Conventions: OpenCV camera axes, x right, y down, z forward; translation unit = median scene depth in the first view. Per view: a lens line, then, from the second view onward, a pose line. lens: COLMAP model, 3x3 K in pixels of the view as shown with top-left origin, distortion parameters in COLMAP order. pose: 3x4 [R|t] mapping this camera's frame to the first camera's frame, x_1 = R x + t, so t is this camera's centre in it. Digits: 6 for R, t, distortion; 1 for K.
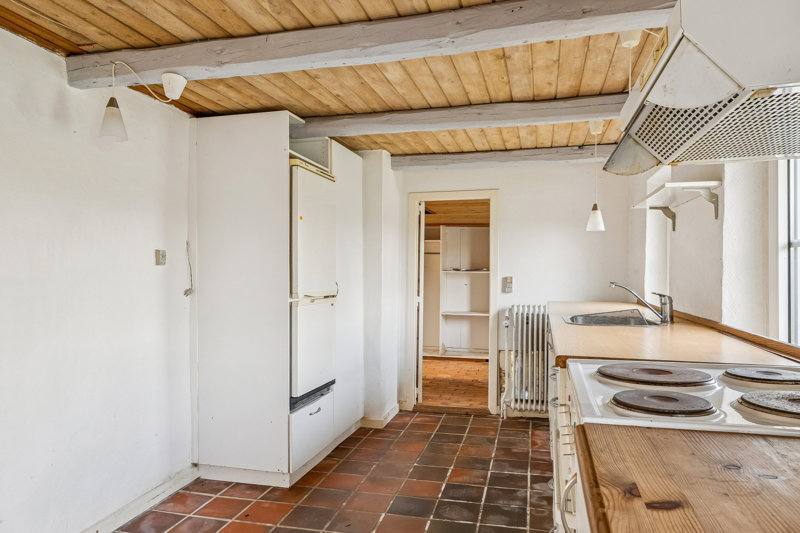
lens RADIAL K [[537.5, 0, 399.3], [0, 537.5, 269.9], [0, 0, 1]] dist [0.026376, 0.001013]
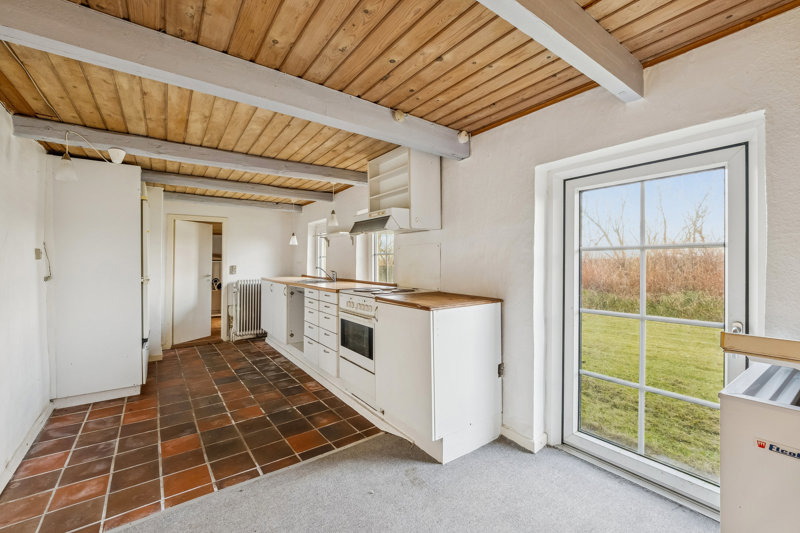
lens RADIAL K [[336.7, 0, 403.0], [0, 336.7, 261.2], [0, 0, 1]] dist [0.000307, 0.000051]
pose [[0.626753, -0.000516, 0.779218, -0.493413], [-0.000930, 0.999999, 0.001411, -0.005841], [-0.779217, -0.001609, 0.626752, -0.267712]]
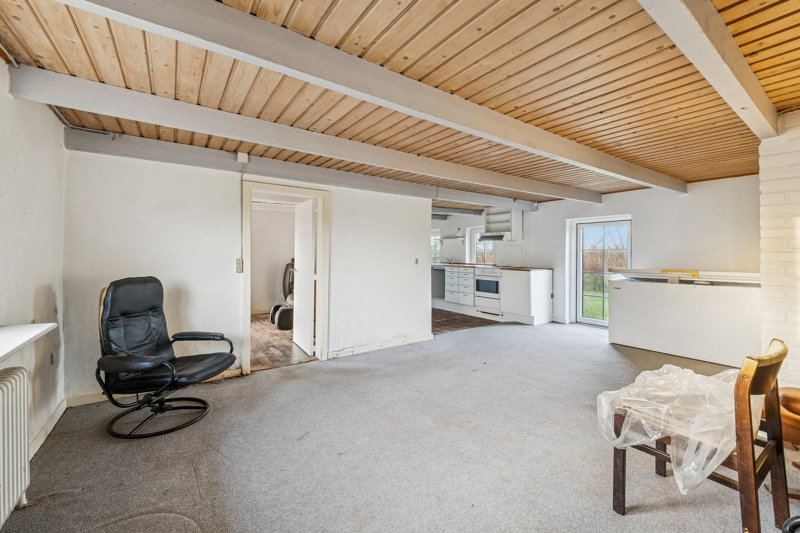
lens RADIAL K [[343.4, 0, 402.0], [0, 343.4, 246.7], [0, 0, 1]] dist [0.000000, -0.000014]
pose [[0.647340, 0.019757, 0.761945, -1.808658], [-0.008295, 0.999787, -0.018877, -0.002938], [-0.762156, 0.005899, 0.647366, -0.581562]]
